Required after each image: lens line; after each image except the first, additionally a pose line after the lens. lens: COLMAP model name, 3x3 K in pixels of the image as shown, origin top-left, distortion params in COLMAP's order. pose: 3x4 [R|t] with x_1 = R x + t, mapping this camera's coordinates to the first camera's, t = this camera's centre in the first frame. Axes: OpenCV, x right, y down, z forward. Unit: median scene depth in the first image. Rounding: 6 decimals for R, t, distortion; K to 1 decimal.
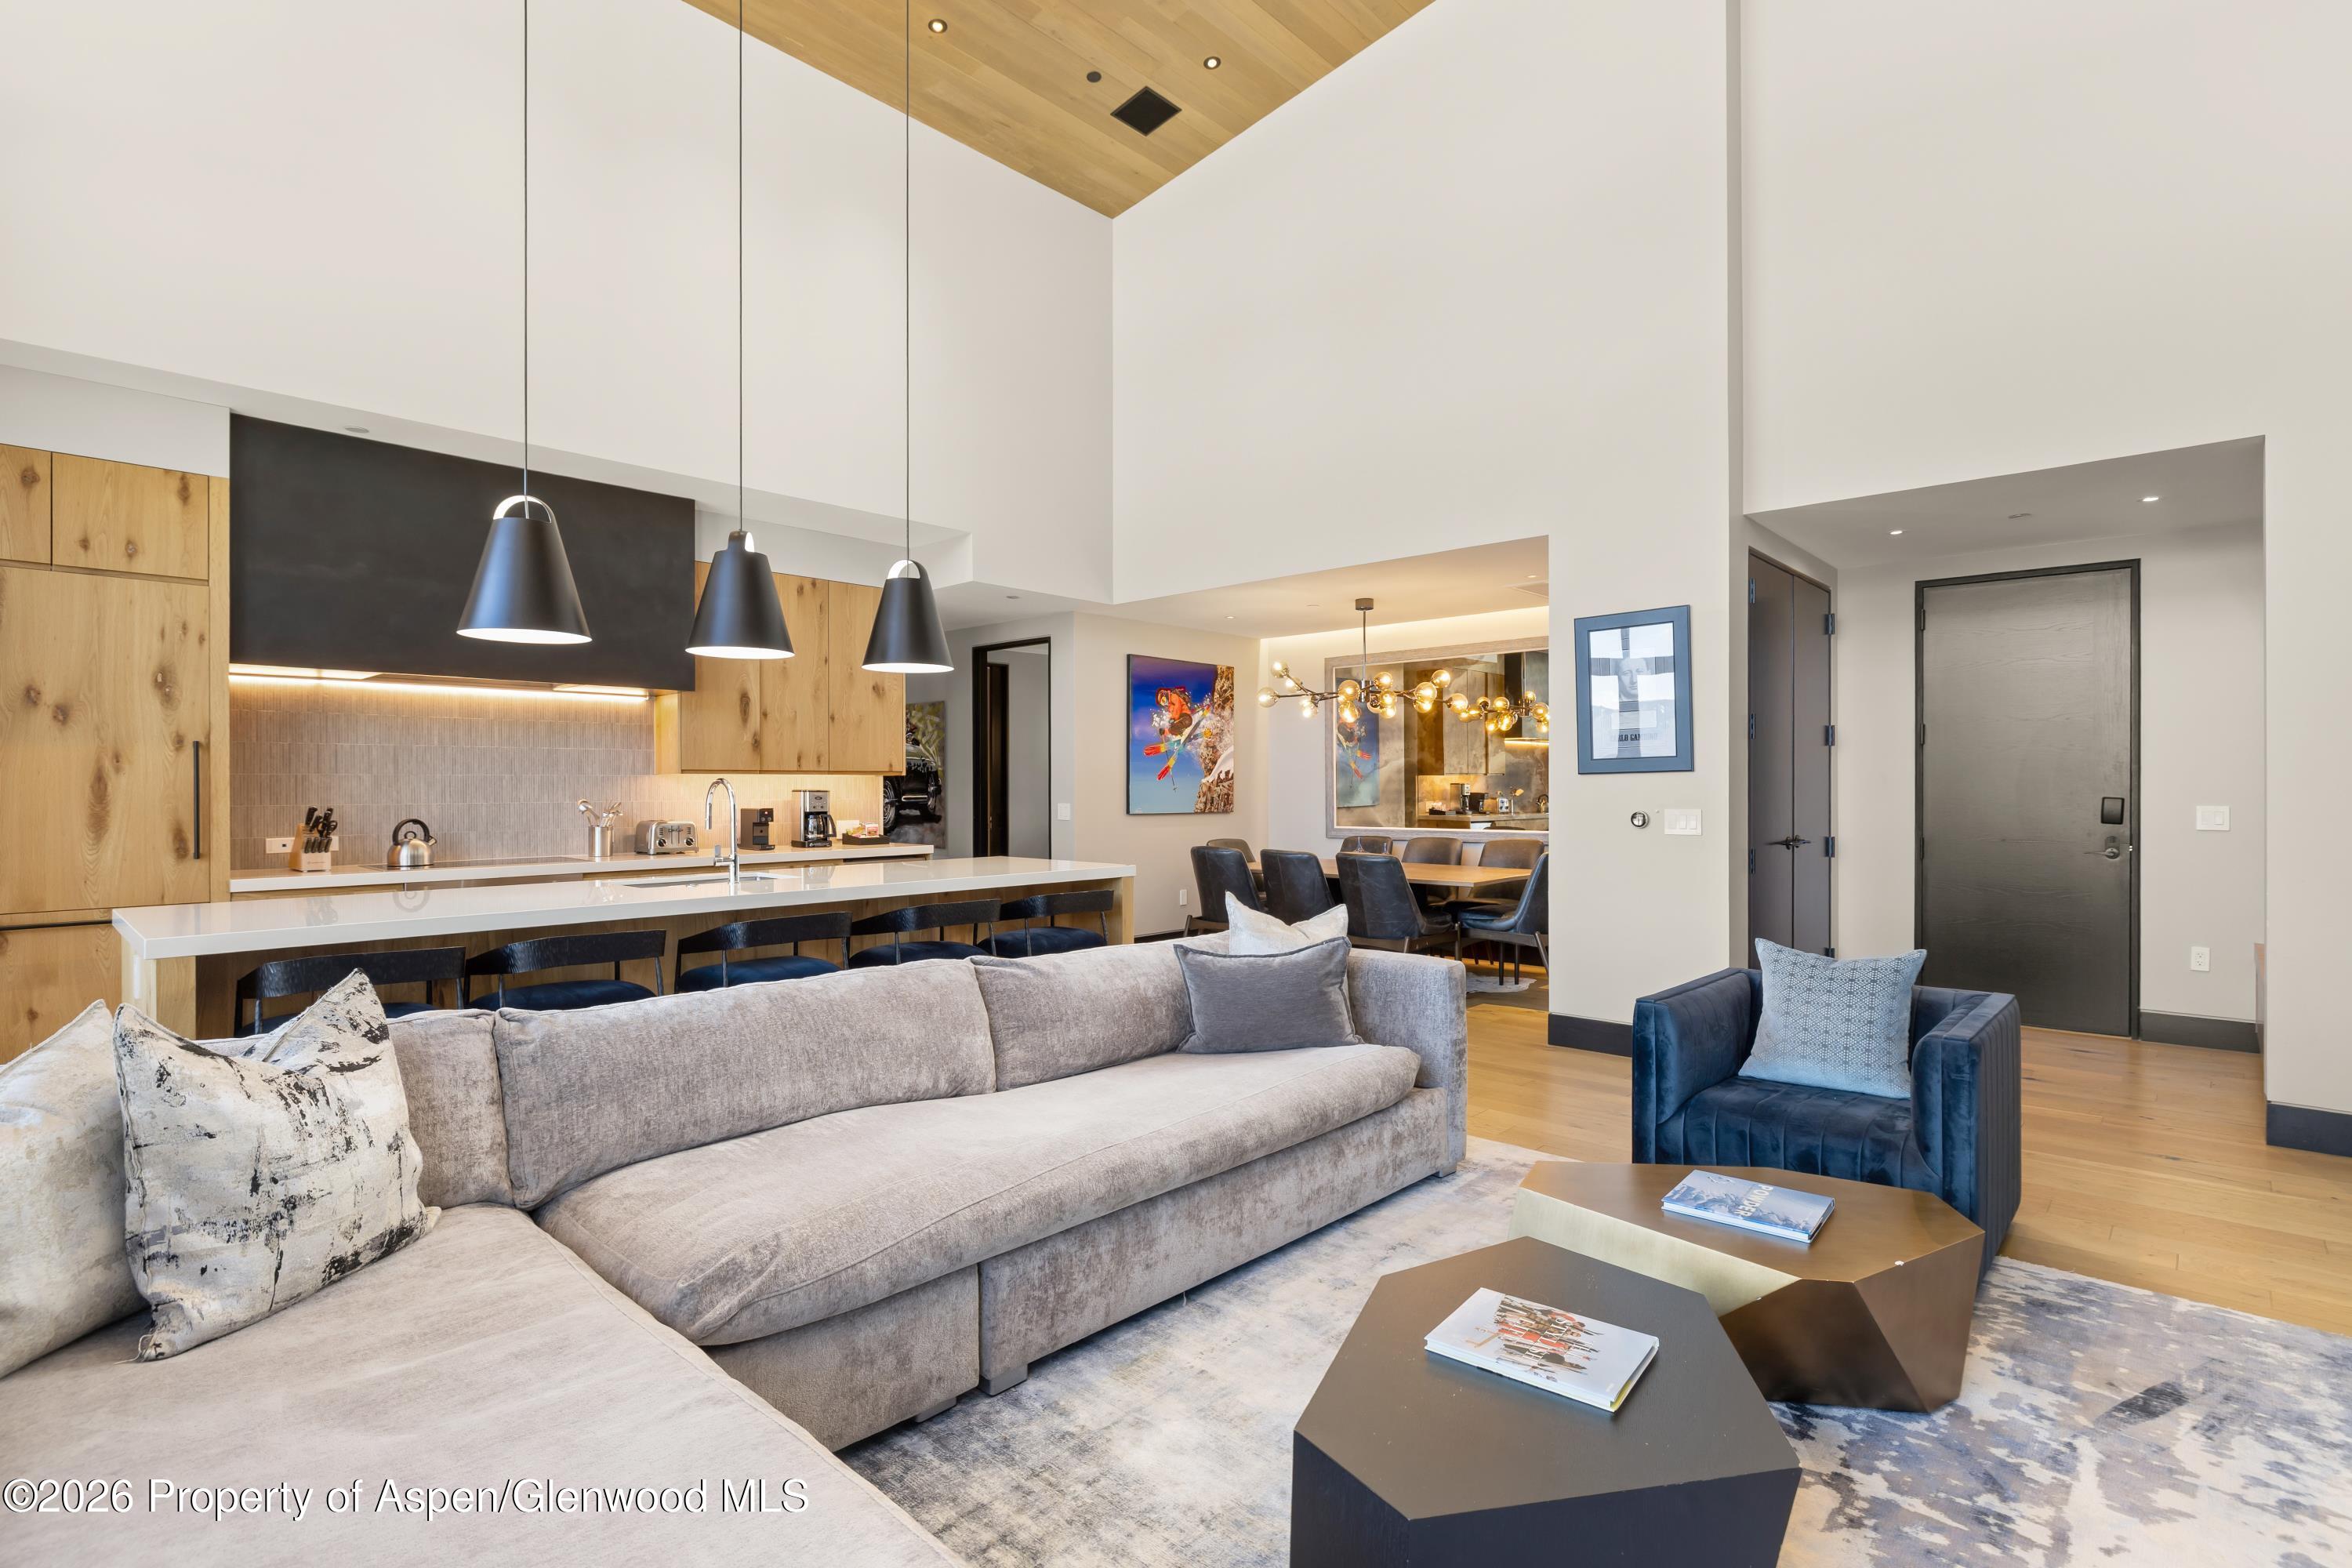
lens RADIAL K [[1138.4, 0, 1172.0], [0, 1138.4, 783.6], [0, 0, 1]] dist [-0.013832, -0.000383]
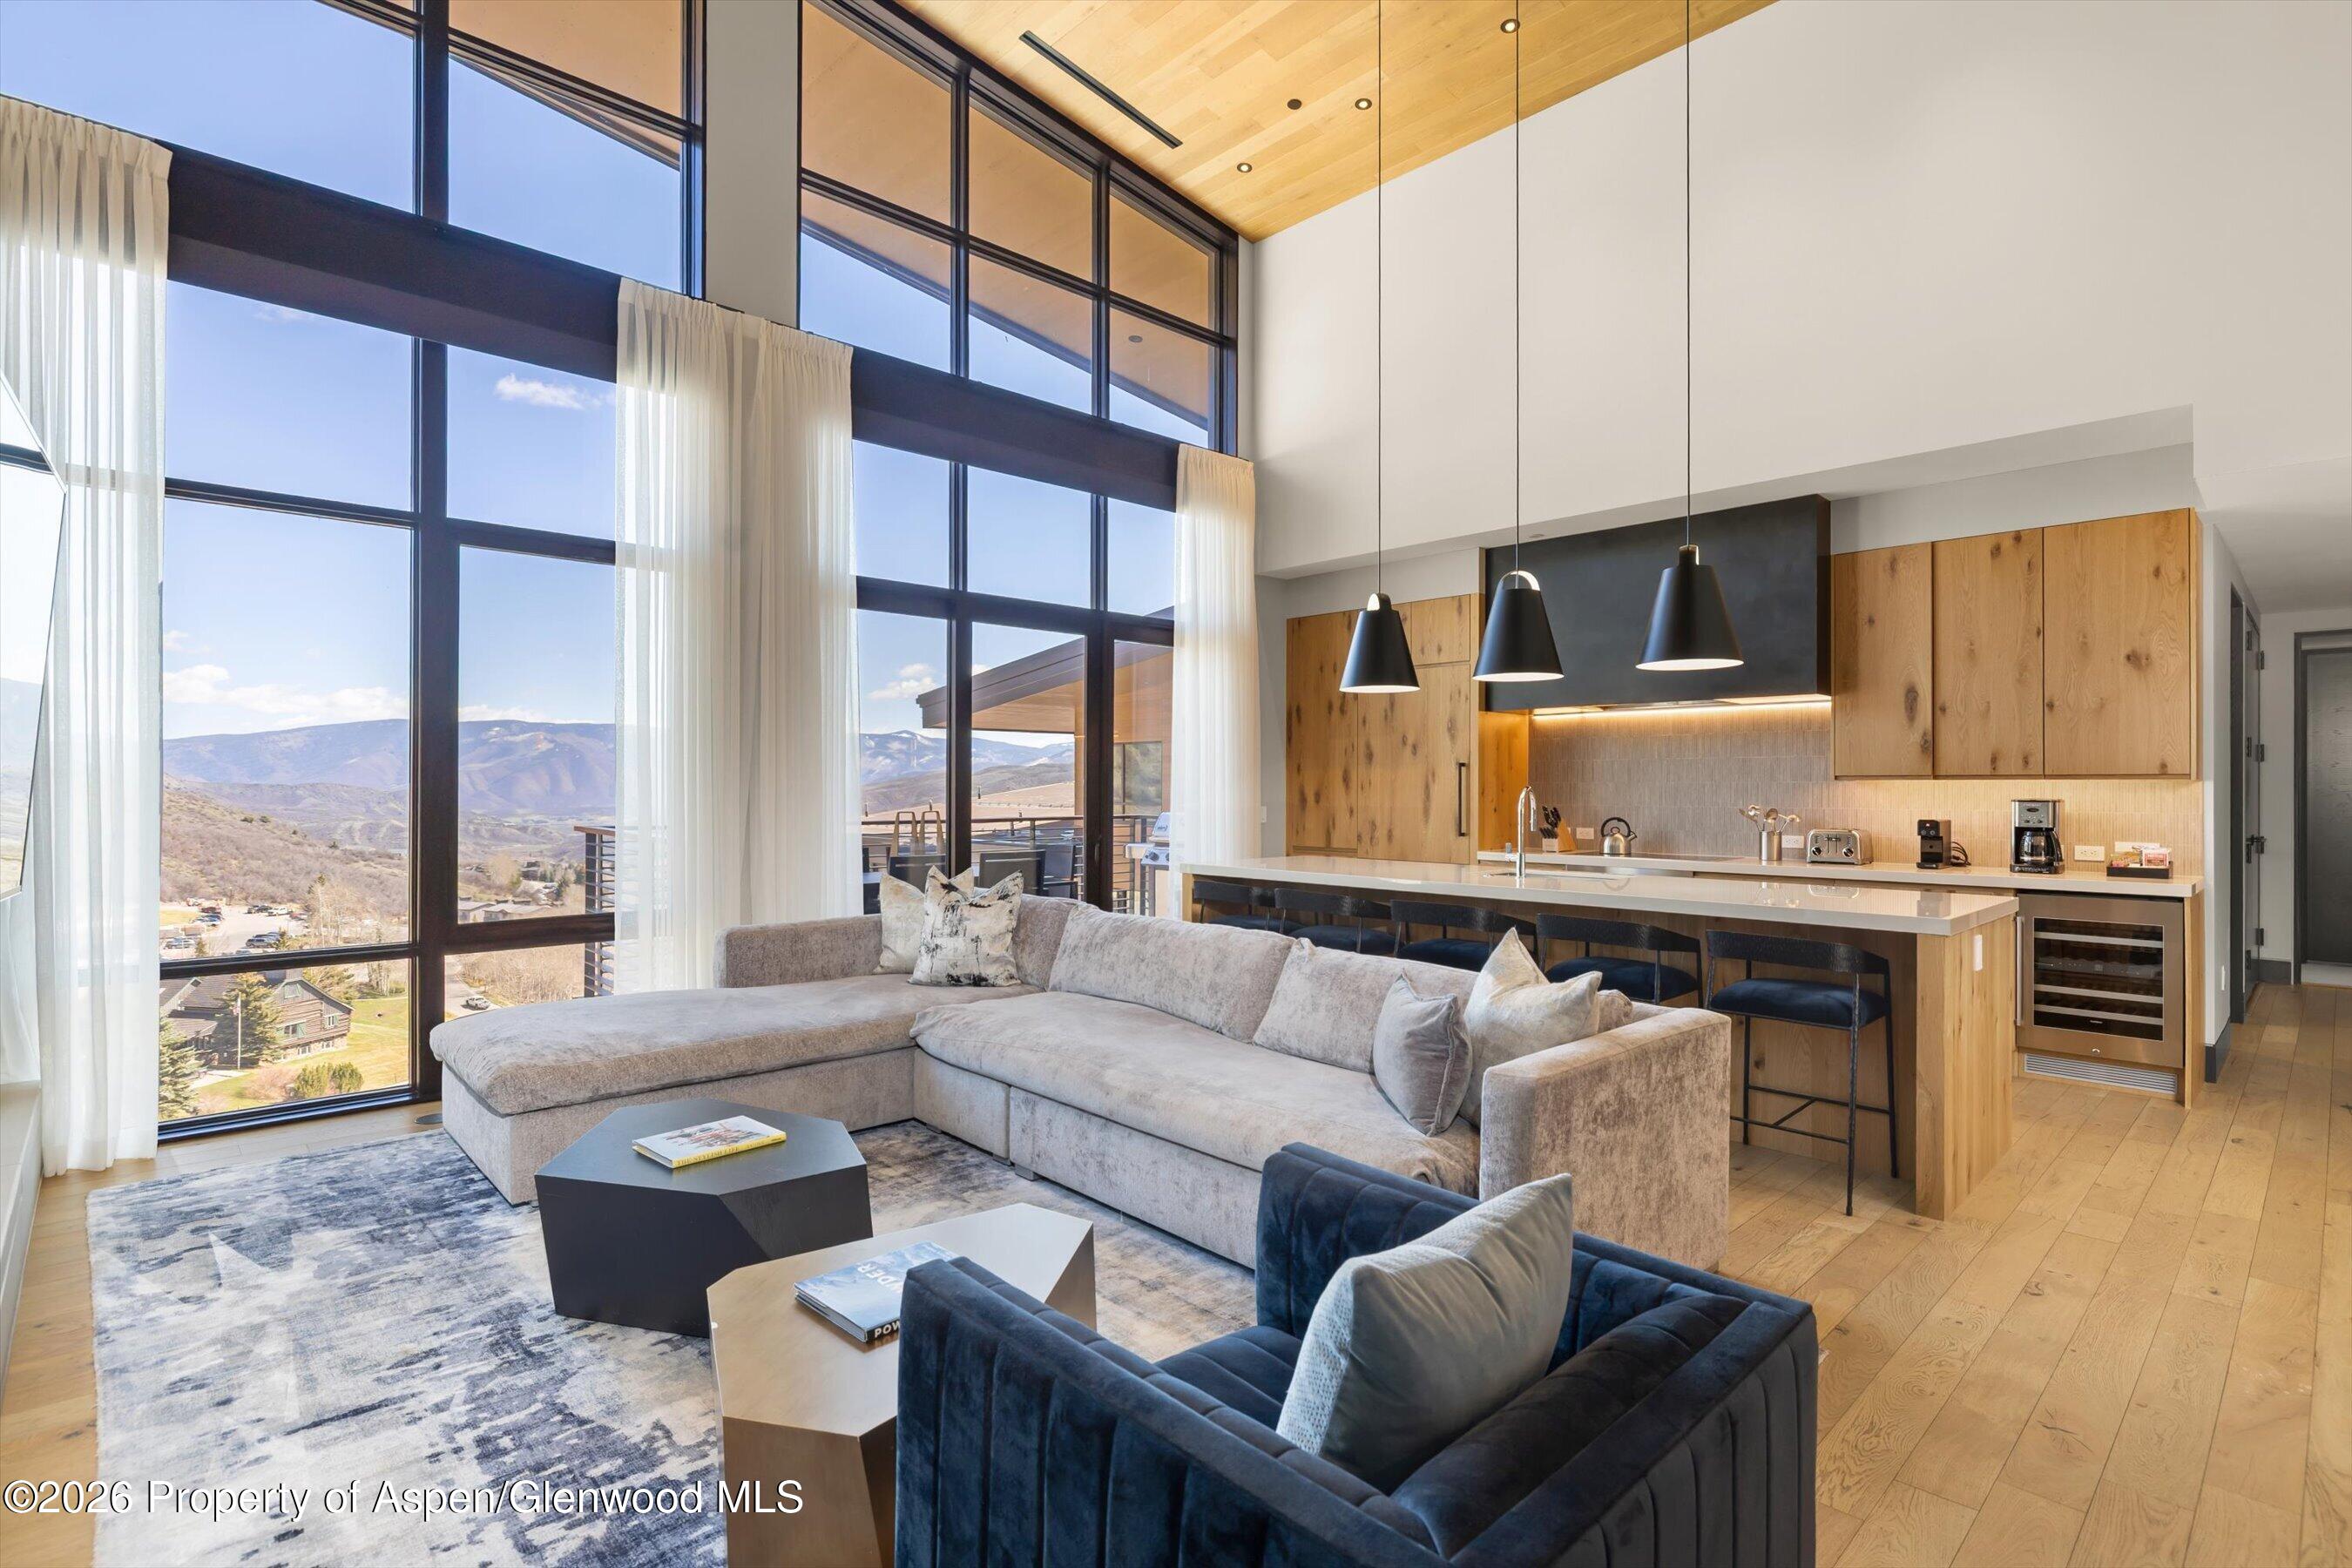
lens RADIAL K [[1138.4, 0, 1183.5], [0, 1138.4, 779.9], [0, 0, 1]] dist [-0.013832, -0.000383]
pose [[-0.075057, -0.003385, -0.997174, 0.612659], [-0.001020, 0.999994, -0.003317, -0.005834], [0.997179, 0.000768, -0.075060, 0.579752]]
